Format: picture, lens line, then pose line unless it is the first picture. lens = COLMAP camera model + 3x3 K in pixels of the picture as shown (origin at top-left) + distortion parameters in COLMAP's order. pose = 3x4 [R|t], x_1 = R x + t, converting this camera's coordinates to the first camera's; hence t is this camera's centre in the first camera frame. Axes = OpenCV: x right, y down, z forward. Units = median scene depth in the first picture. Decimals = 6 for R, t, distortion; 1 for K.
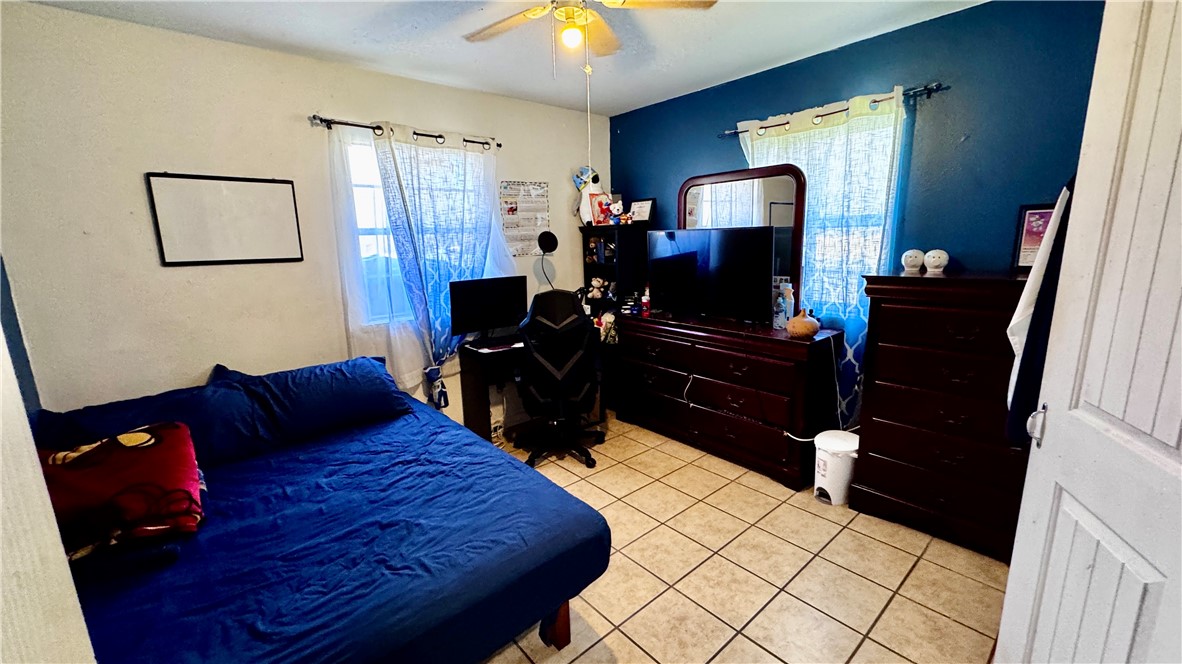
lens RADIAL K [[471.6, 0, 591.0], [0, 471.6, 332.0], [0, 0, 1]] dist [-0.003272, 0.000858]
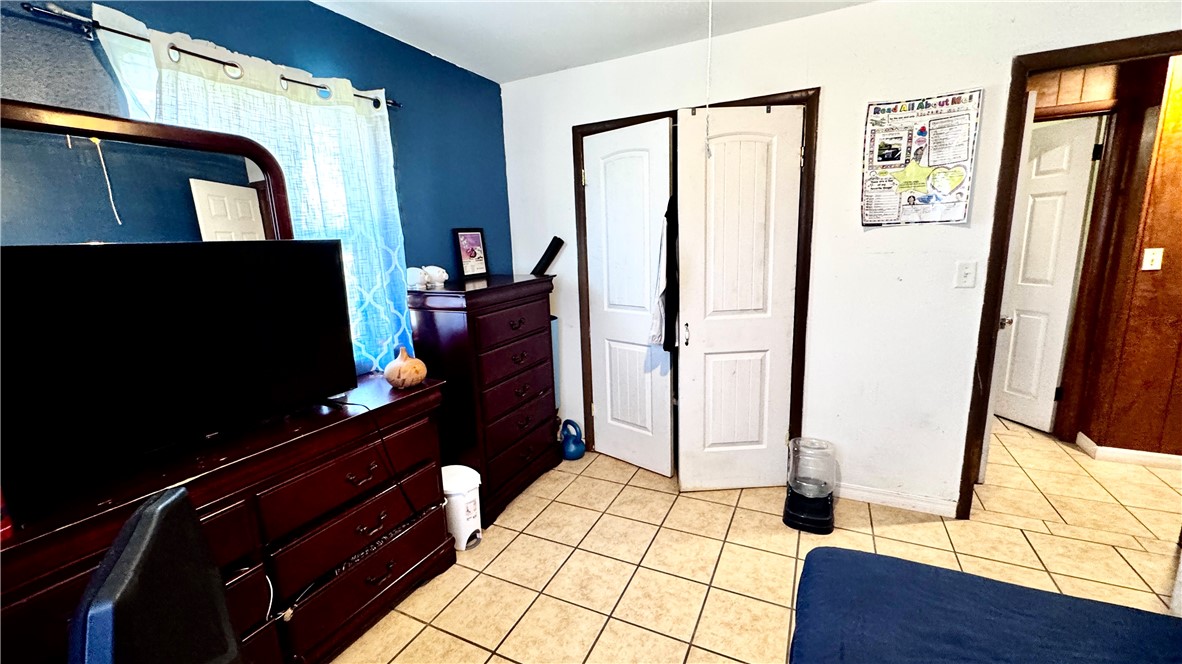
lens RADIAL K [[471.6, 0, 591.0], [0, 471.6, 332.0], [0, 0, 1]] dist [-0.003272, 0.000858]
pose [[-0.384868, -0.143335, 0.911774, -0.345660], [0.222666, 0.944270, 0.242433, -0.187149], [-0.895710, 0.296325, -0.331503, 0.950924]]
